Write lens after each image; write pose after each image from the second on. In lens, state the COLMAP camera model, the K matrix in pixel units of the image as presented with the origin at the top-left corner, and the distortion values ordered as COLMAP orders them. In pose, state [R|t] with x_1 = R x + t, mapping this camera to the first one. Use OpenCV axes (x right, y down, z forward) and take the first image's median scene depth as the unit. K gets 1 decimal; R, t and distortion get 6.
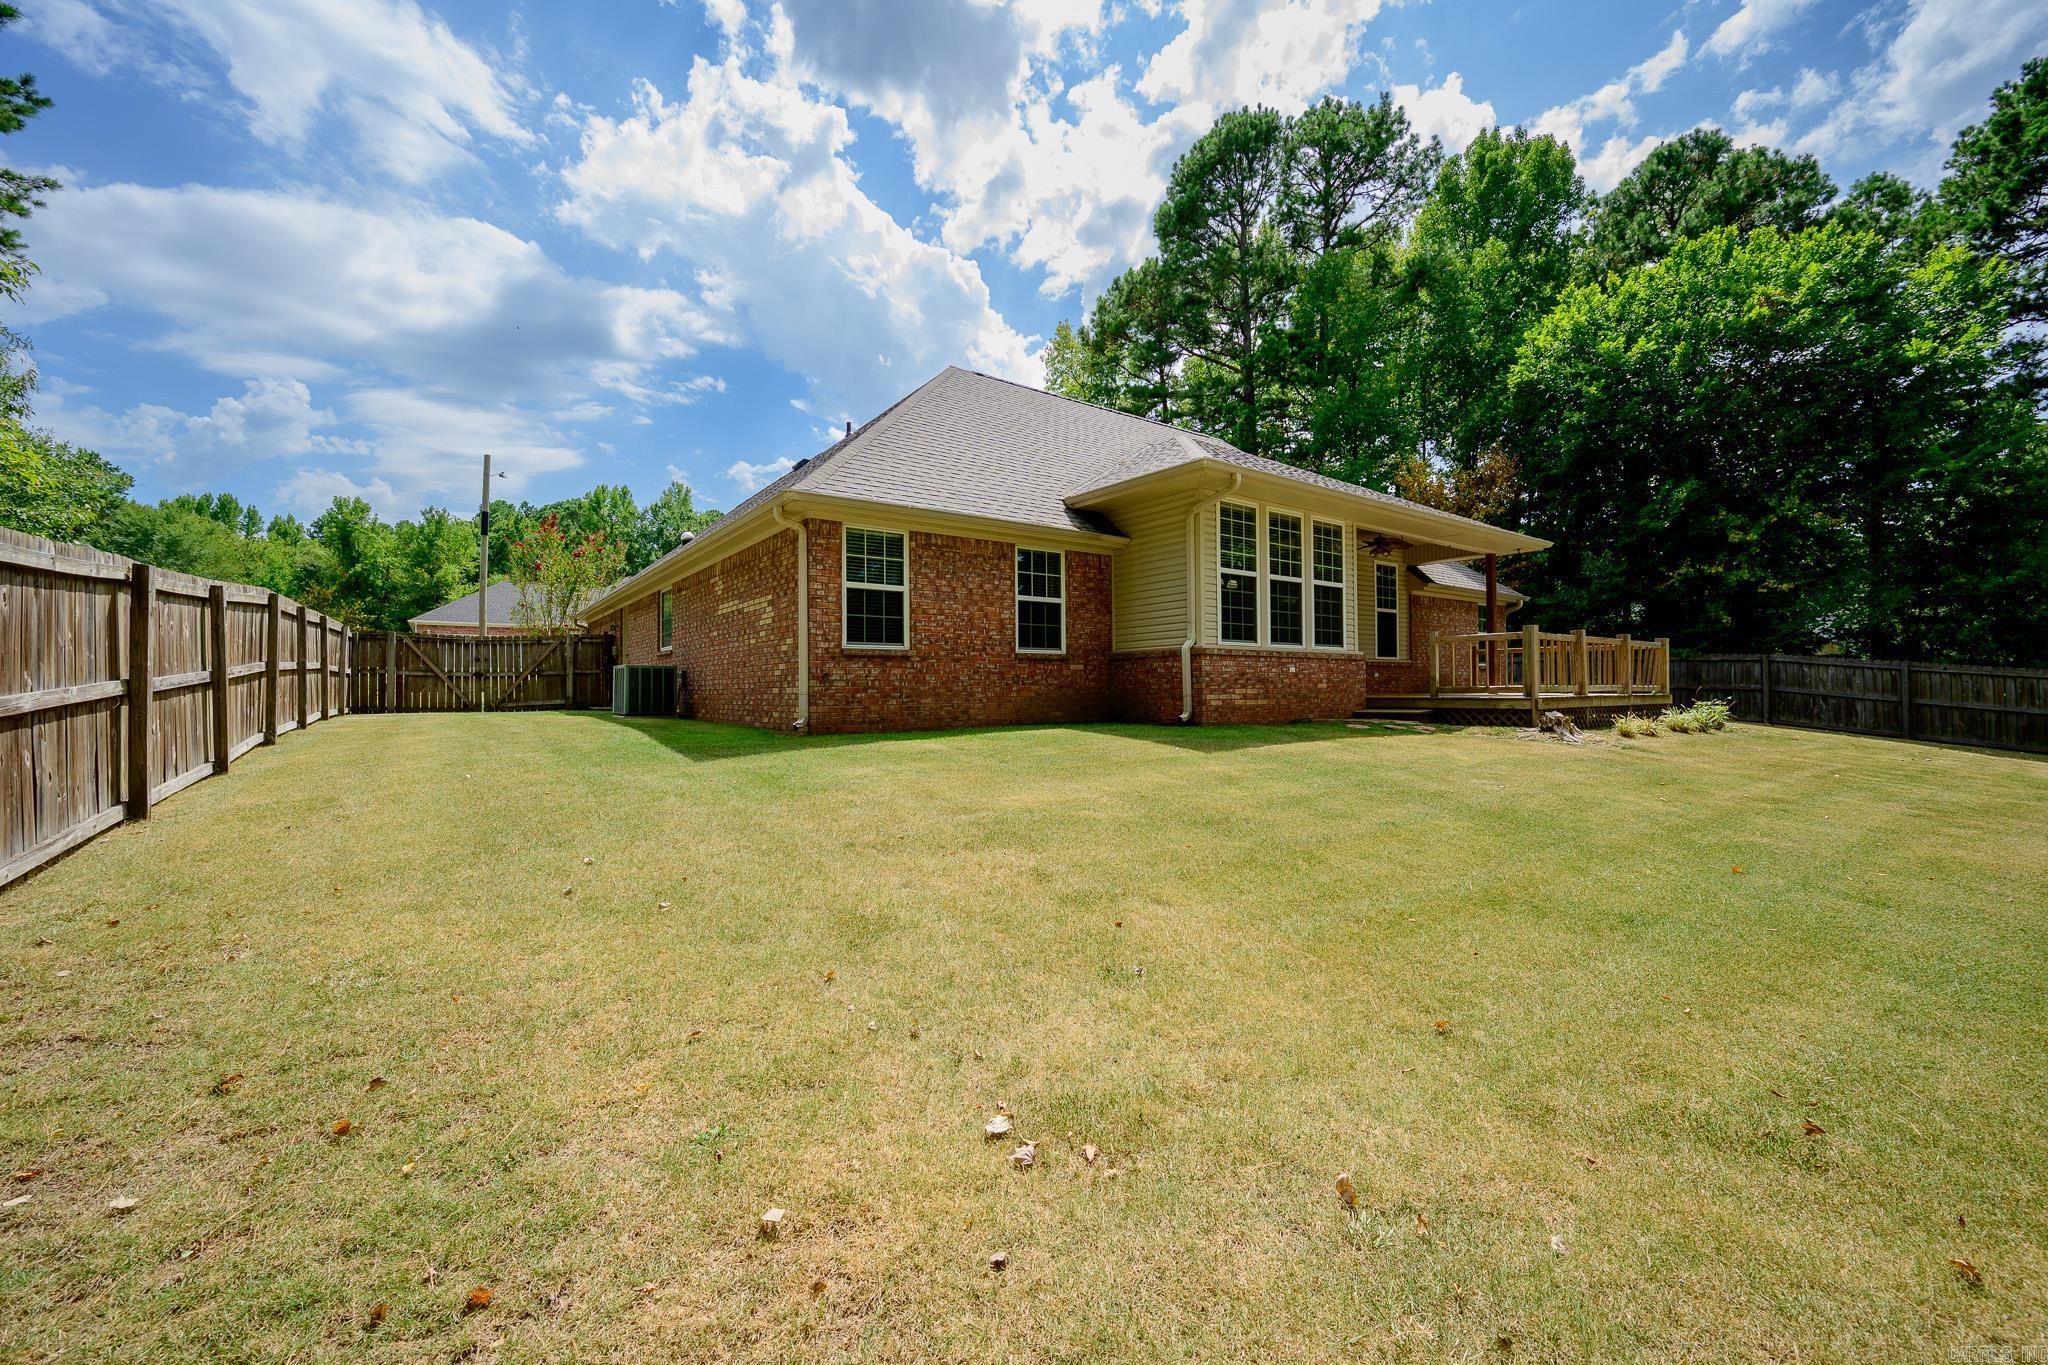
lens RADIAL K [[811.9, 0, 1024.0], [0, 811.9, 682.5], [0, 0, 1]] dist [-0.000513, -0.000167]
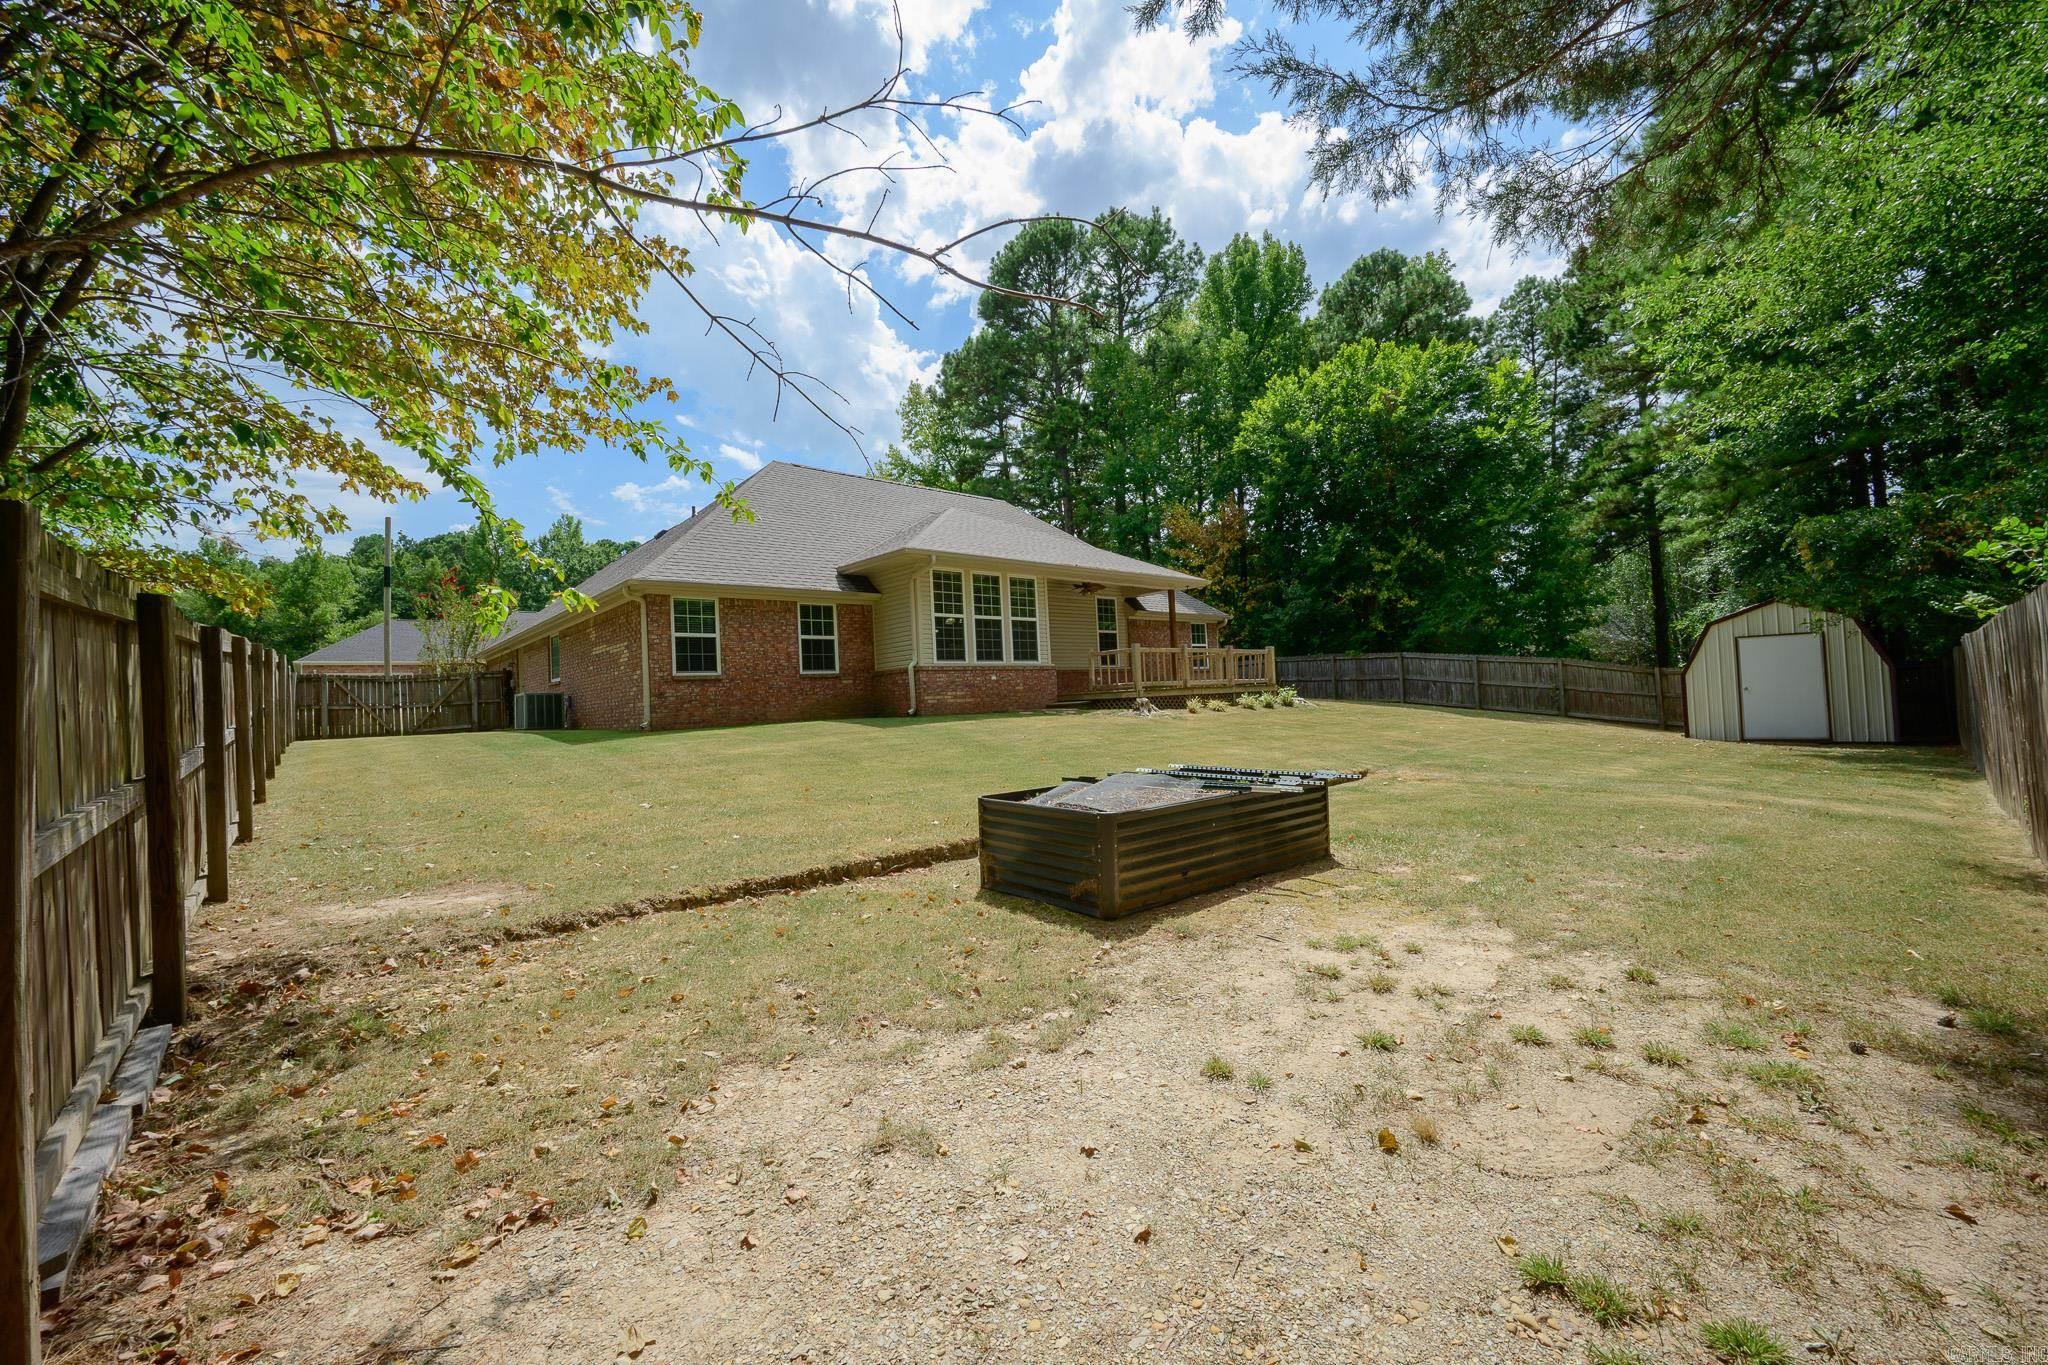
lens RADIAL K [[813.7, 0, 1024.0], [0, 813.7, 682.5], [0, 0, 1]] dist [0.007907, 0.000013]
pose [[0.994194, -0.039349, 0.100150, 0.216179], [0.041127, 0.999030, -0.015750, 0.017290], [-0.099433, 0.019777, 0.994848, -0.466132]]
